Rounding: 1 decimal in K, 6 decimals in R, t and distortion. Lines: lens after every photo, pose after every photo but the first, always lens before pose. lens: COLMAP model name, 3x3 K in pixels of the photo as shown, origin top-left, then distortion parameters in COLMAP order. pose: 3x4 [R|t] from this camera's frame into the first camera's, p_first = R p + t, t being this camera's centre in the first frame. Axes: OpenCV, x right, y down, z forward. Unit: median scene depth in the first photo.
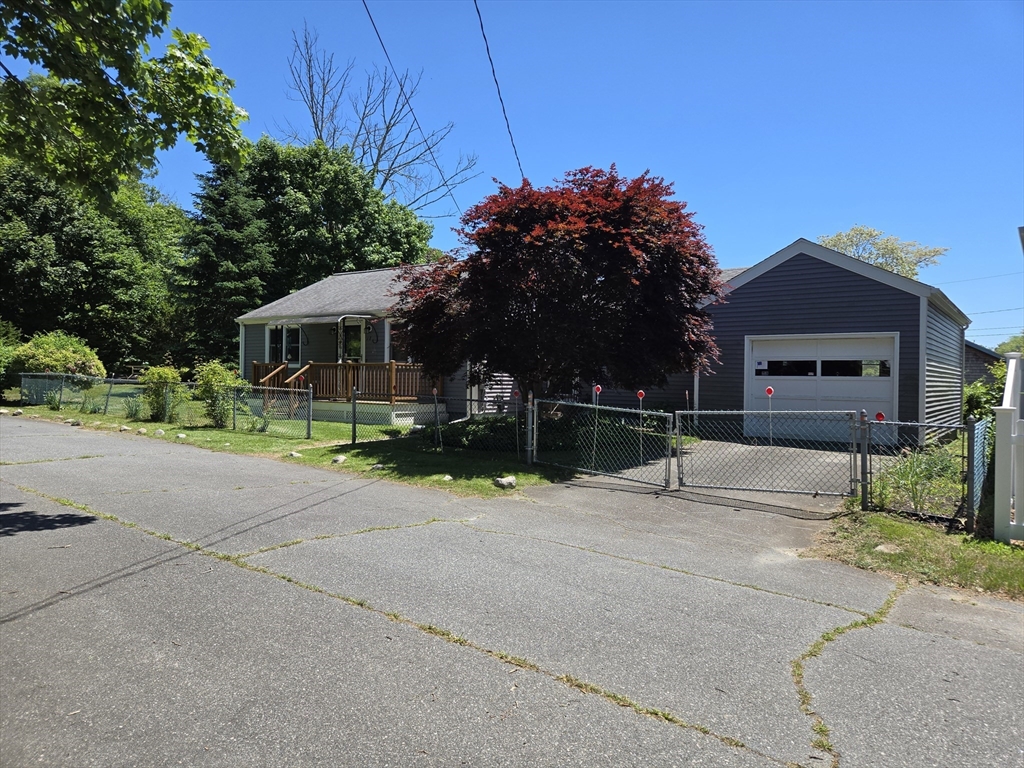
lens RADIAL K [[684.5, 0, 513.0], [0, 684.5, 365.6], [0, 0, 1]] dist [0.089577, 0.001400]
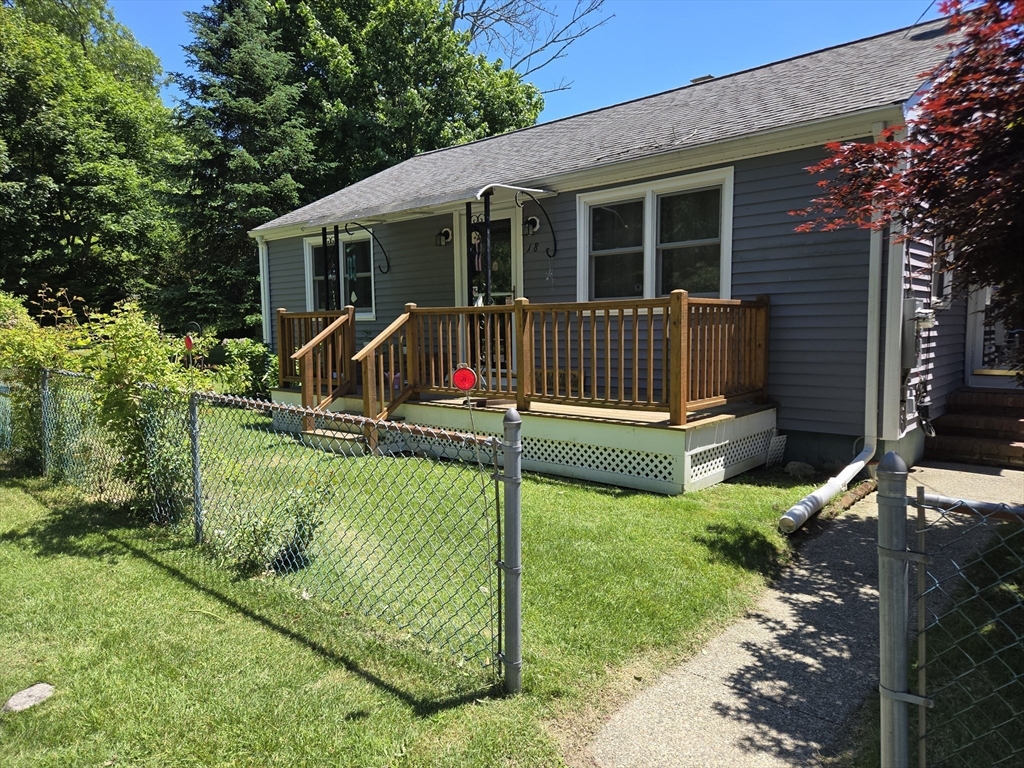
lens RADIAL K [[698.1, 0, 512.0], [0, 698.1, 384.0], [0, 0, 1]] dist [0.050473, -0.000848]
pose [[0.996984, -0.021210, -0.074646, -0.129296], [0.028623, 0.994607, 0.099688, 0.000677], [0.072129, -0.101524, 0.992215, 0.375479]]
